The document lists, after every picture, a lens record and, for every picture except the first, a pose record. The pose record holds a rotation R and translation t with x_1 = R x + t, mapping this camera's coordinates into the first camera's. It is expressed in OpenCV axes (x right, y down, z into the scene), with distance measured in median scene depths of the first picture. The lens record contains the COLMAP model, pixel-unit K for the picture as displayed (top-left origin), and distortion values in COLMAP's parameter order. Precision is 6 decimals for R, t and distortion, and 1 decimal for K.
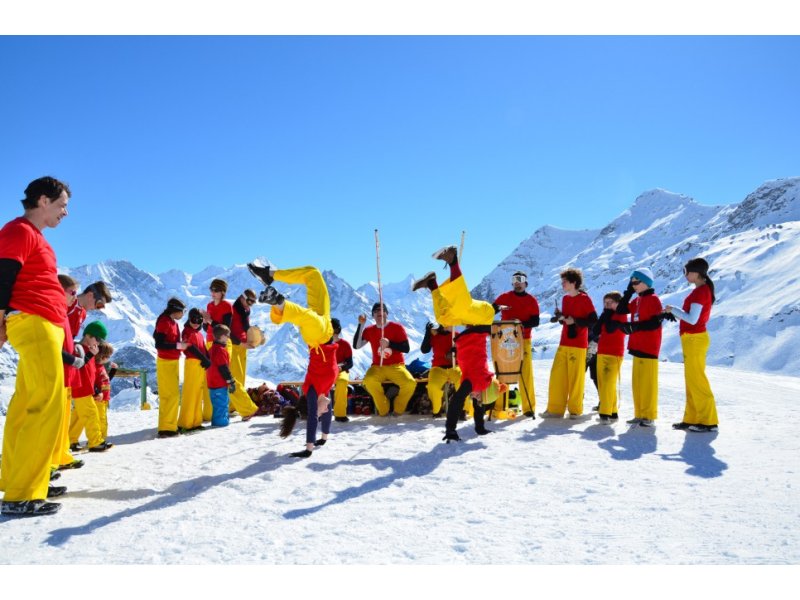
lens RADIAL K [[619.7, 0, 409.6], [0, 619.7, 335.9], [0, 0, 1]] dist [-0.142956, 0.067970]
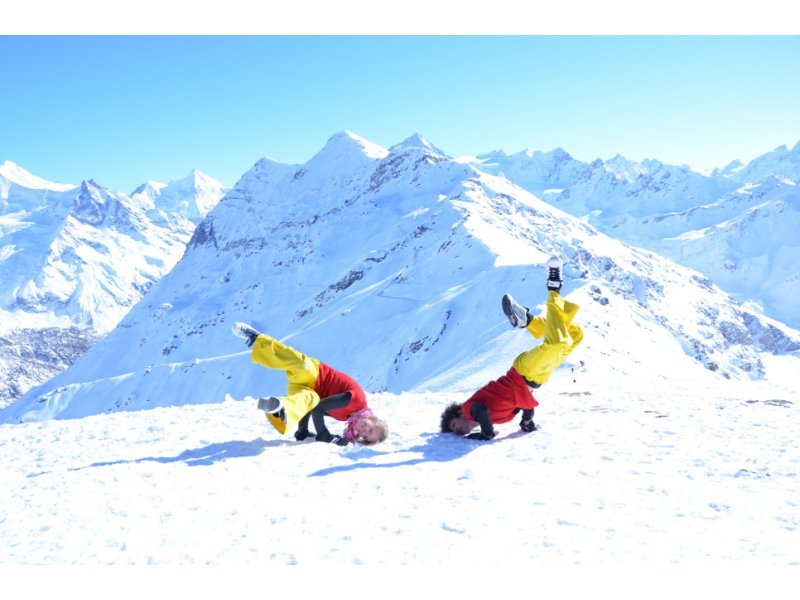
lens RADIAL K [[656.5, 0, 399.6], [0, 656.5, 333.2], [0, 0, 1]] dist [-0.107478, 0.109086]
pose [[0.961787, -0.115579, 0.248207, 0.256102], [0.070420, 0.980460, 0.183682, -0.140718], [-0.264587, -0.159184, 0.951133, -0.283918]]
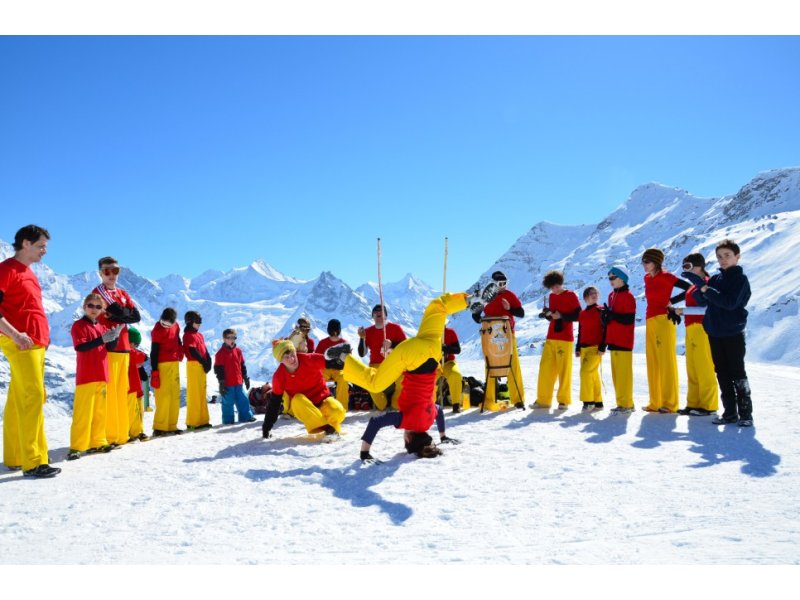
lens RADIAL K [[619.7, 0, 408.7], [0, 619.7, 334.9], [0, 0, 1]] dist [-0.142956, 0.067970]
pose [[0.999709, -0.024094, -0.000953, 0.000730], [0.024093, 0.999710, -0.000281, 0.000188], [0.000959, 0.000258, 1.000000, -0.004565]]
